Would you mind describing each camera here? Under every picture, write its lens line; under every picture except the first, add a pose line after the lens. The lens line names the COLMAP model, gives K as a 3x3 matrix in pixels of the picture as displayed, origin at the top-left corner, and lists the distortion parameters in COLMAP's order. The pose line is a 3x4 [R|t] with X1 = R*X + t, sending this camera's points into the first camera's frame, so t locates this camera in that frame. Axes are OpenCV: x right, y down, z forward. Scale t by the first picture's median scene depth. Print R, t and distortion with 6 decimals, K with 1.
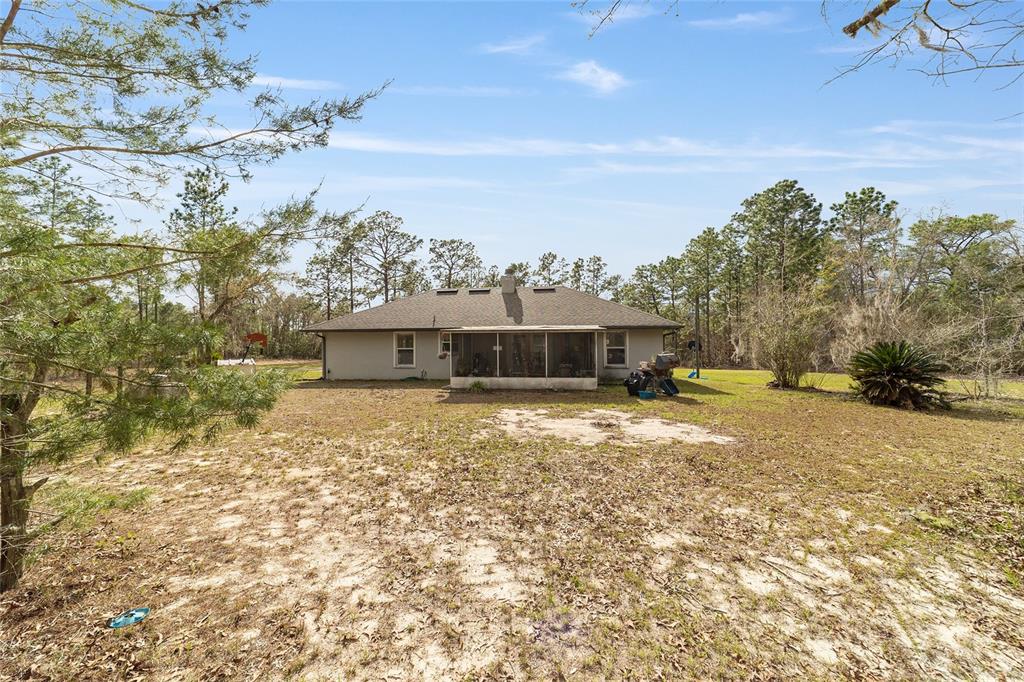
lens RADIAL K [[392.9, 0, 513.3], [0, 392.9, 350.3], [0, 0, 1]] dist [0.002079, 0.000218]
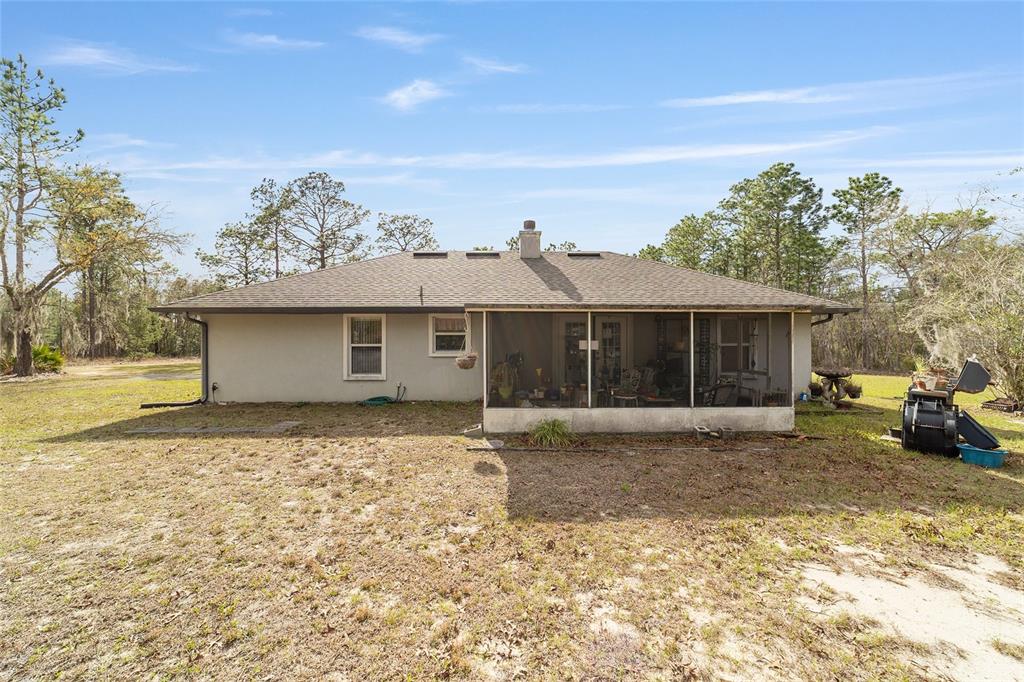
lens RADIAL K [[392.9, 0, 510.8], [0, 392.9, 347.4], [0, 0, 1]] dist [0.002079, 0.000218]
pose [[0.990531, 0.002897, 0.137256, -0.064646], [-0.003184, 0.999993, 0.001872, -0.000977], [-0.137250, -0.002291, 0.990534, 0.185187]]
